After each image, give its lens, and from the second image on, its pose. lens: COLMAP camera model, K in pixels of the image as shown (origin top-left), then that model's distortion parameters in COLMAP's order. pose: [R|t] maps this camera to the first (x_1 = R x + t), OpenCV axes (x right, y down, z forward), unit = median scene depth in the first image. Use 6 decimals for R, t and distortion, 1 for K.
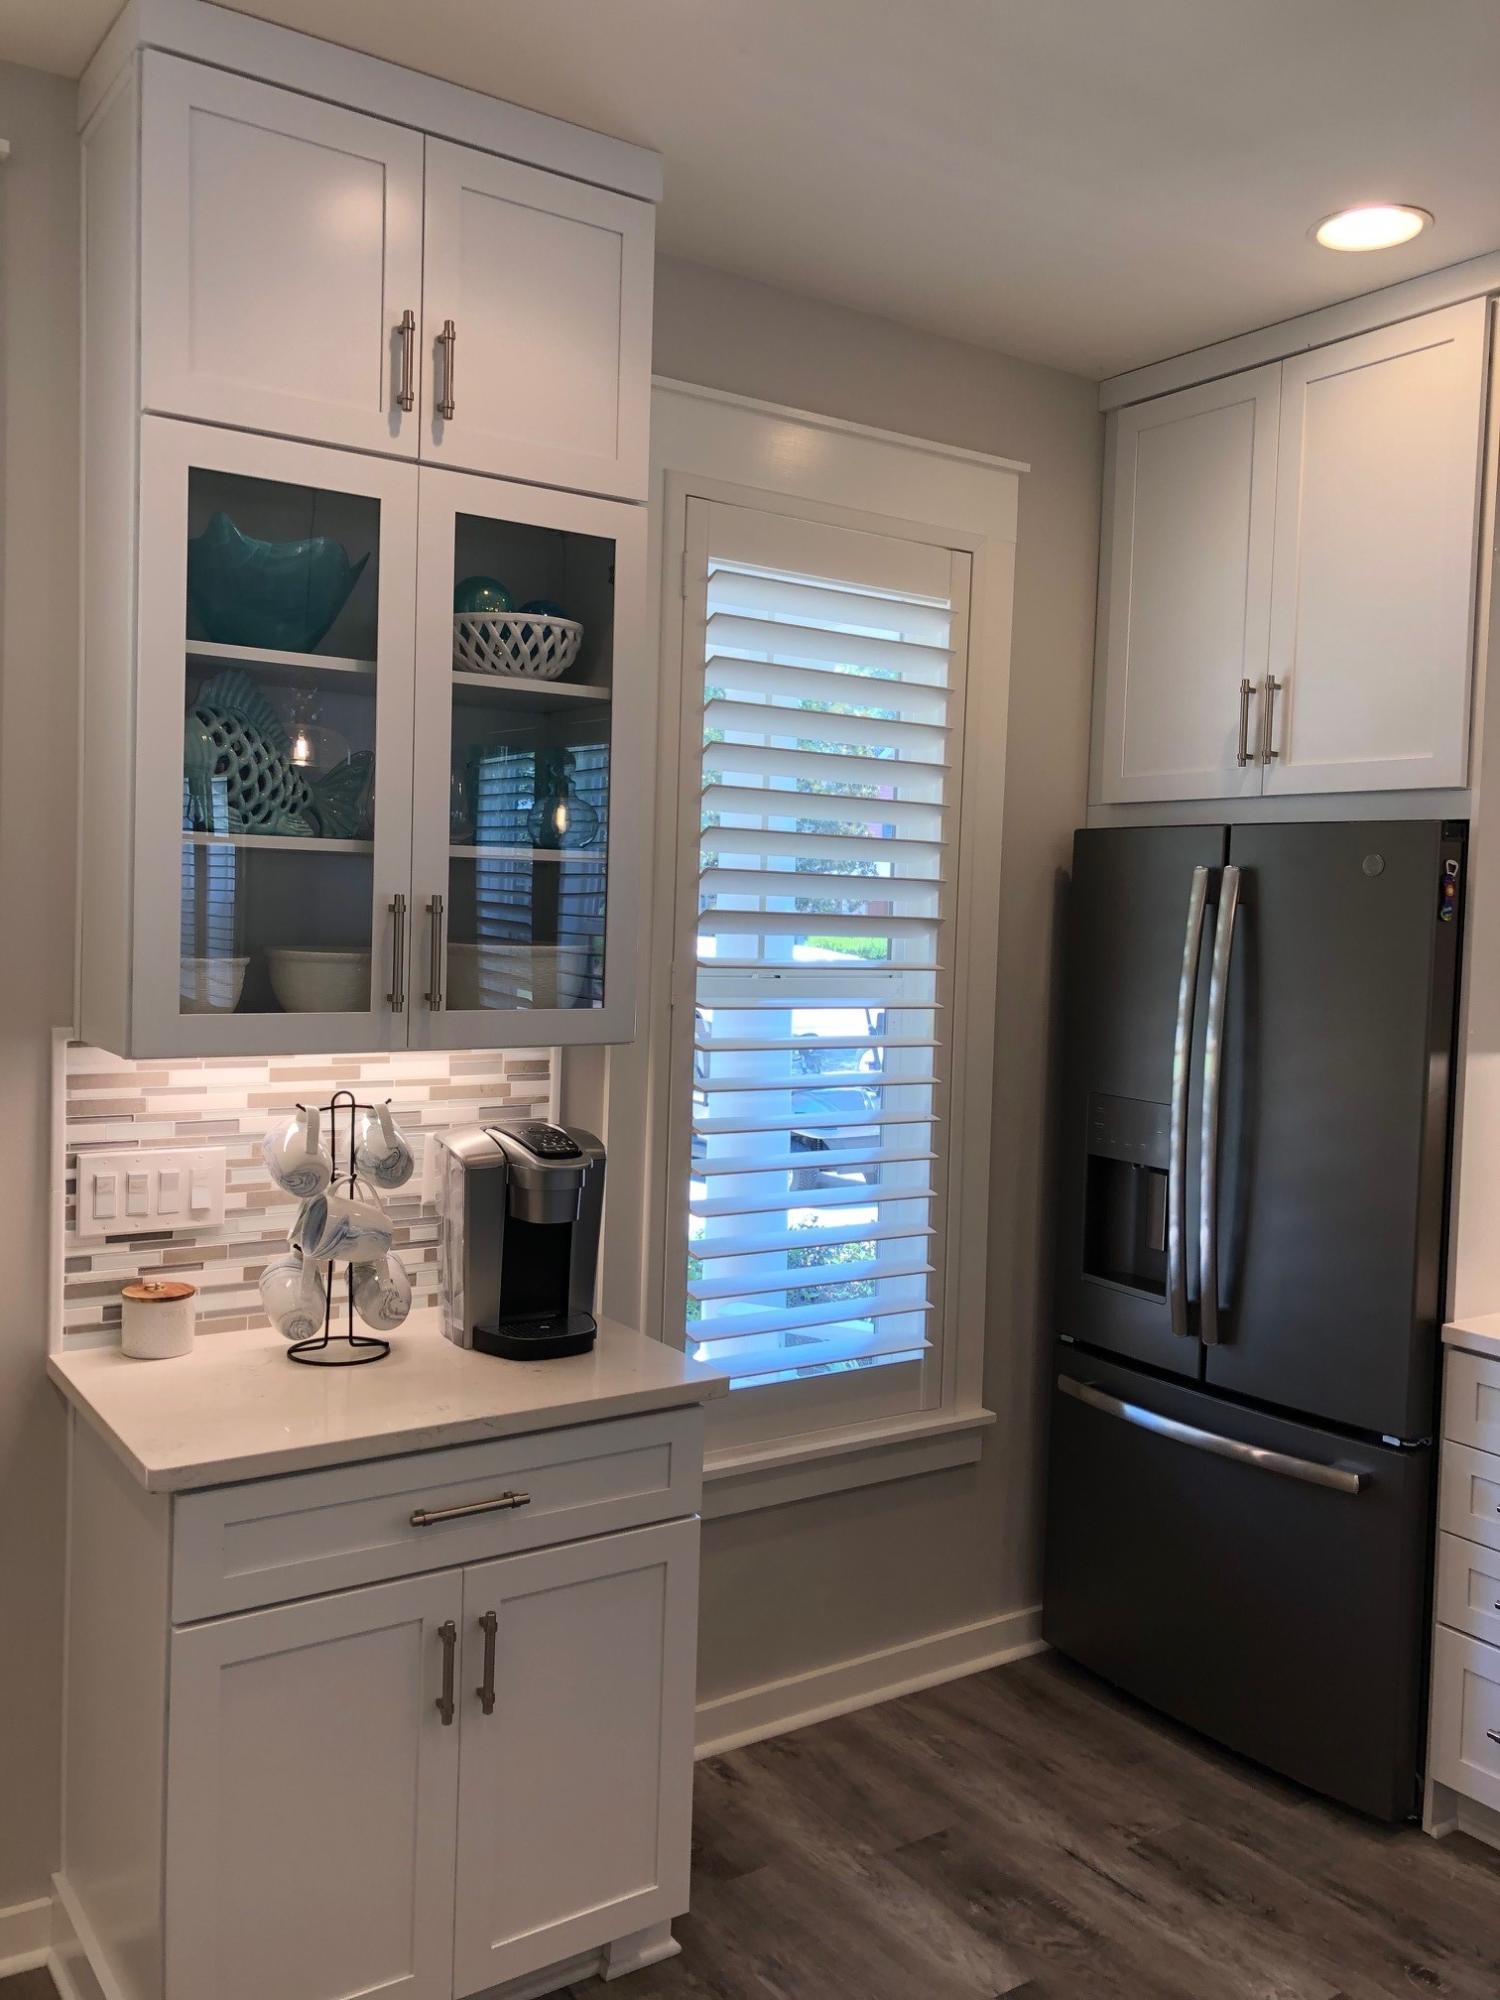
lens RADIAL K [[1652.9, 0, 735.0], [0, 1652.9, 979.3], [0, 0, 1]] dist [0.042908, -0.054368]
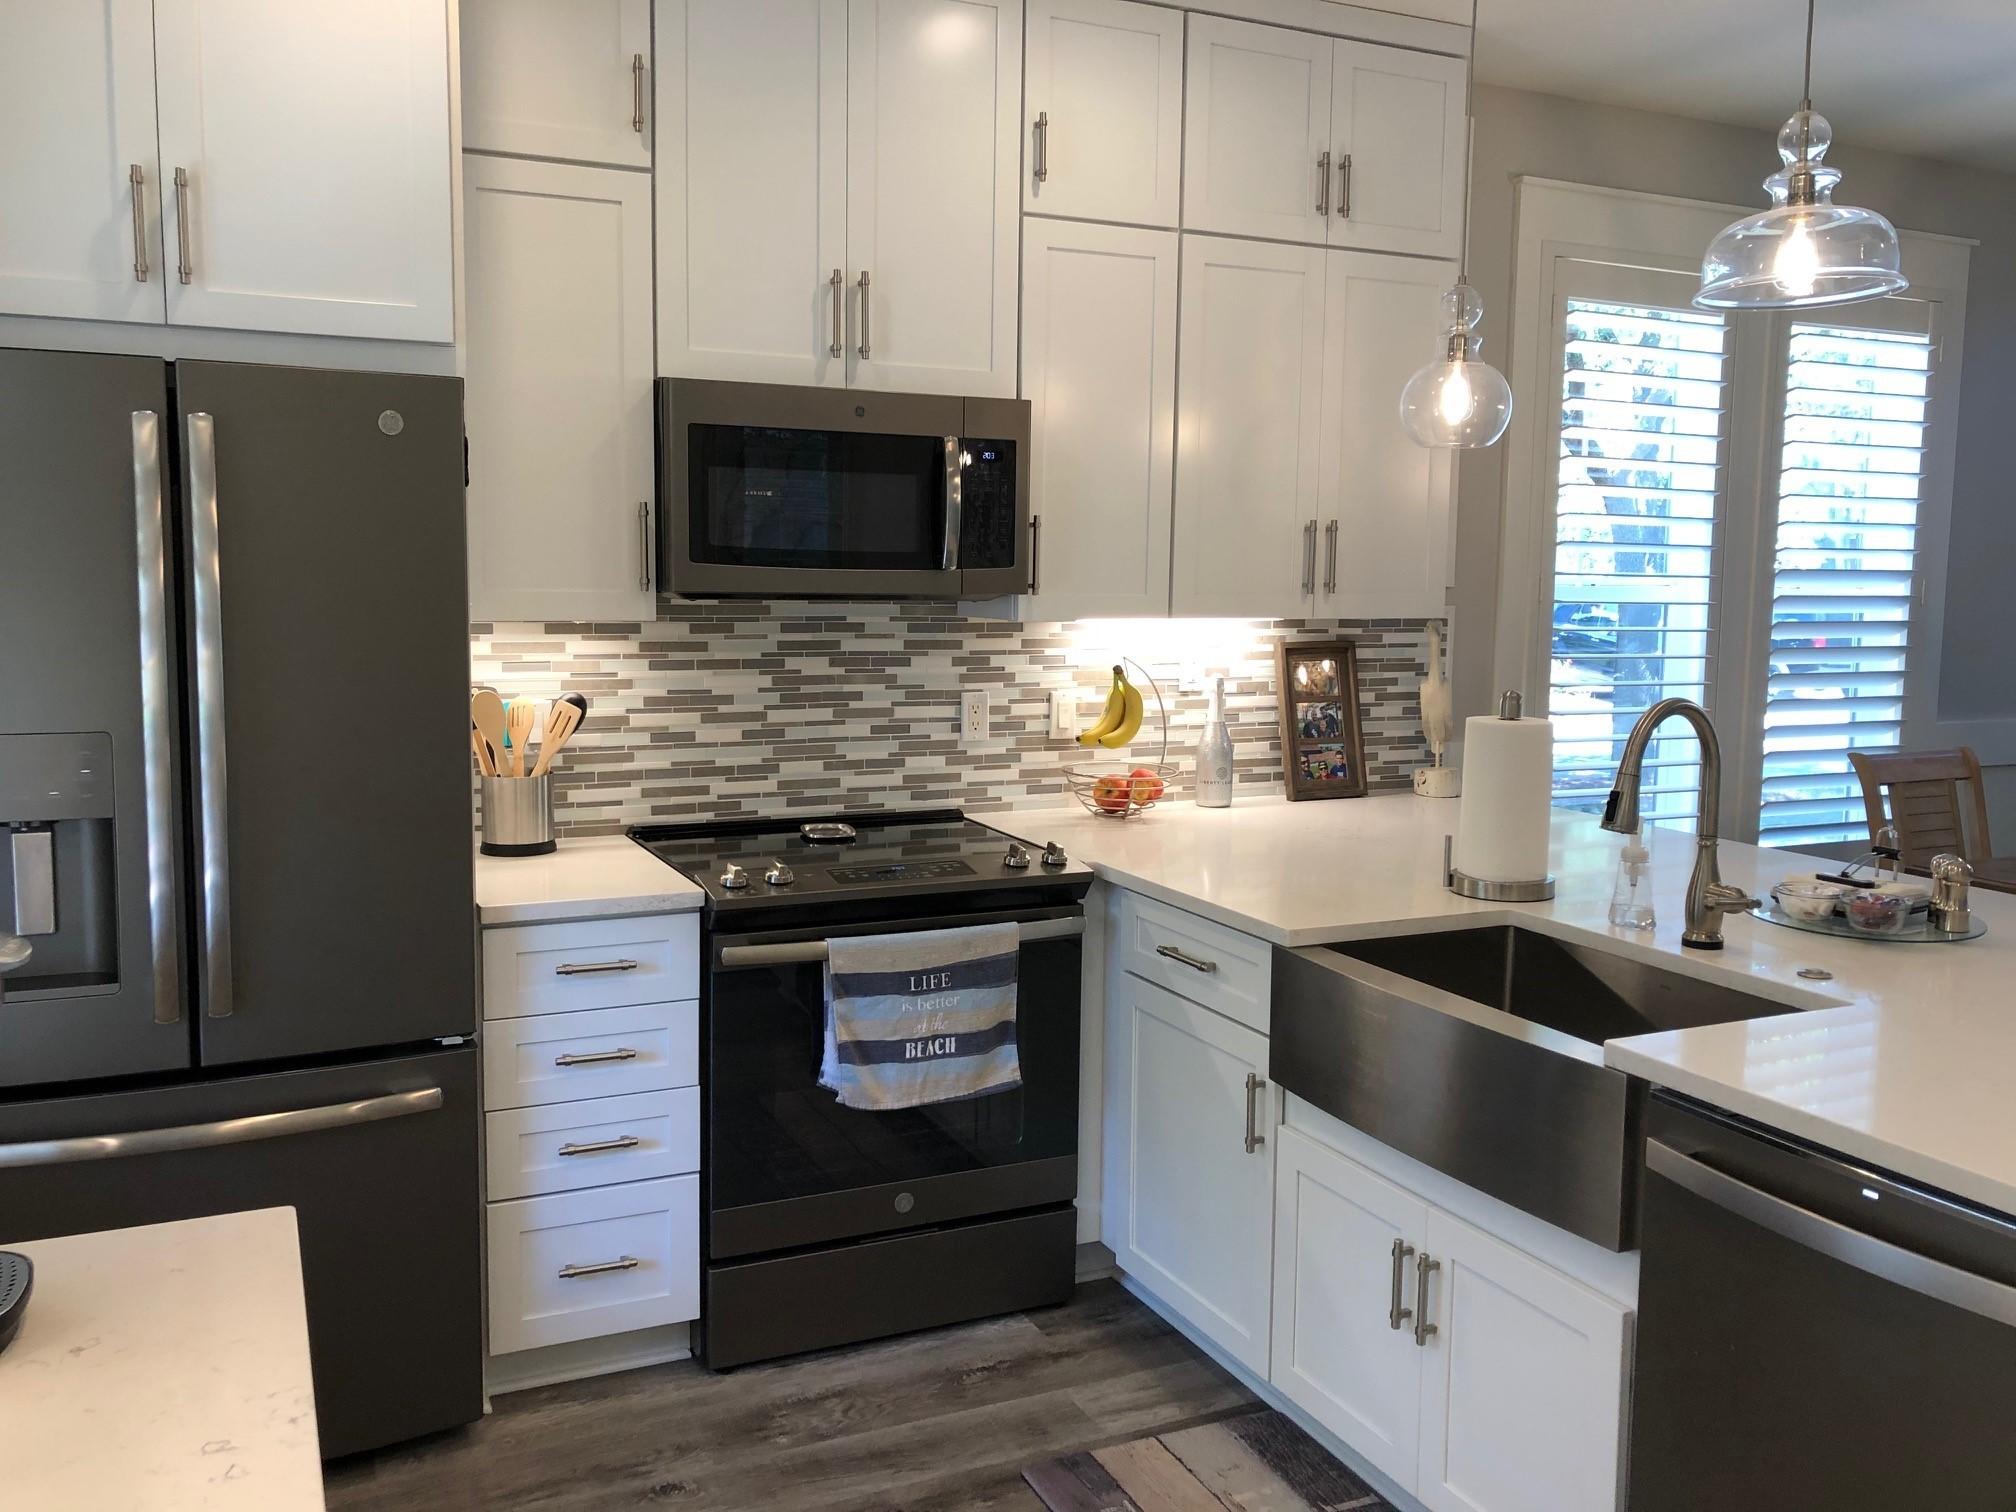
lens RADIAL K [[1666.1, 0, 983.0], [0, 1666.1, 756.6], [0, 0, 1]] dist [0.042908, -0.054368]
pose [[0.158500, -0.140634, 0.977292, -0.493261], [0.034159, 0.989993, 0.136922, -0.004133], [-0.986768, 0.011681, 0.161718, 0.573636]]
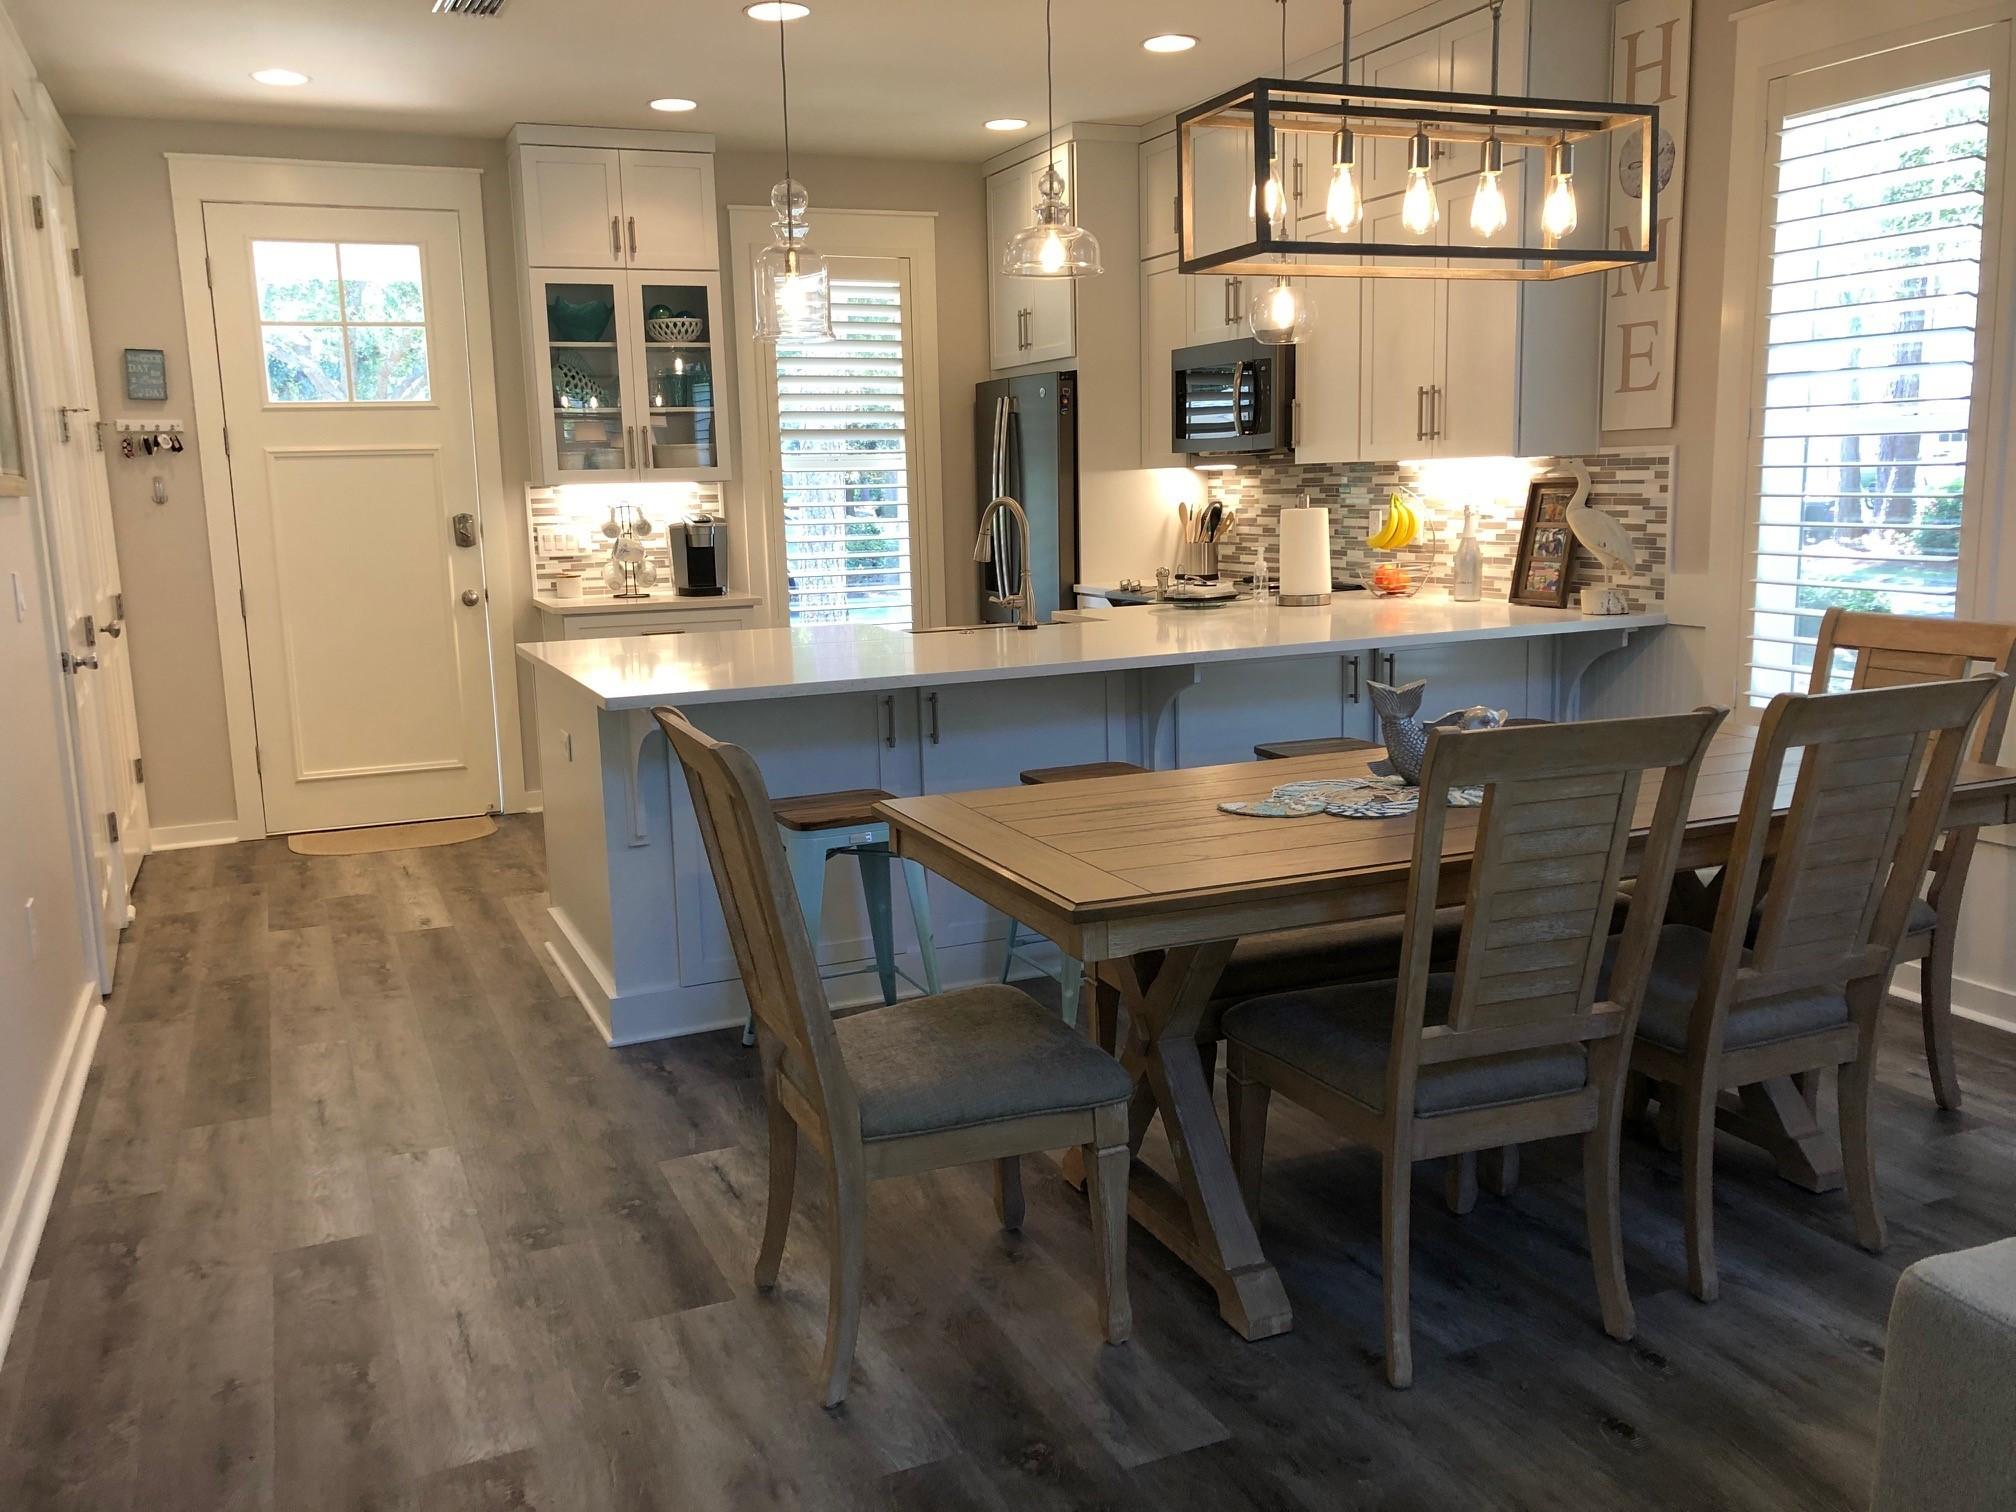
lens RADIAL K [[1666.1, 0, 972.1], [0, 1666.1, 761.9], [0, 0, 1]] dist [0.042908, -0.054368]
pose [[0.978468, -0.020366, -0.205392, 0.803794], [0.046379, 0.991366, 0.122647, 0.165998], [0.201121, -0.129532, 0.970964, -1.477826]]
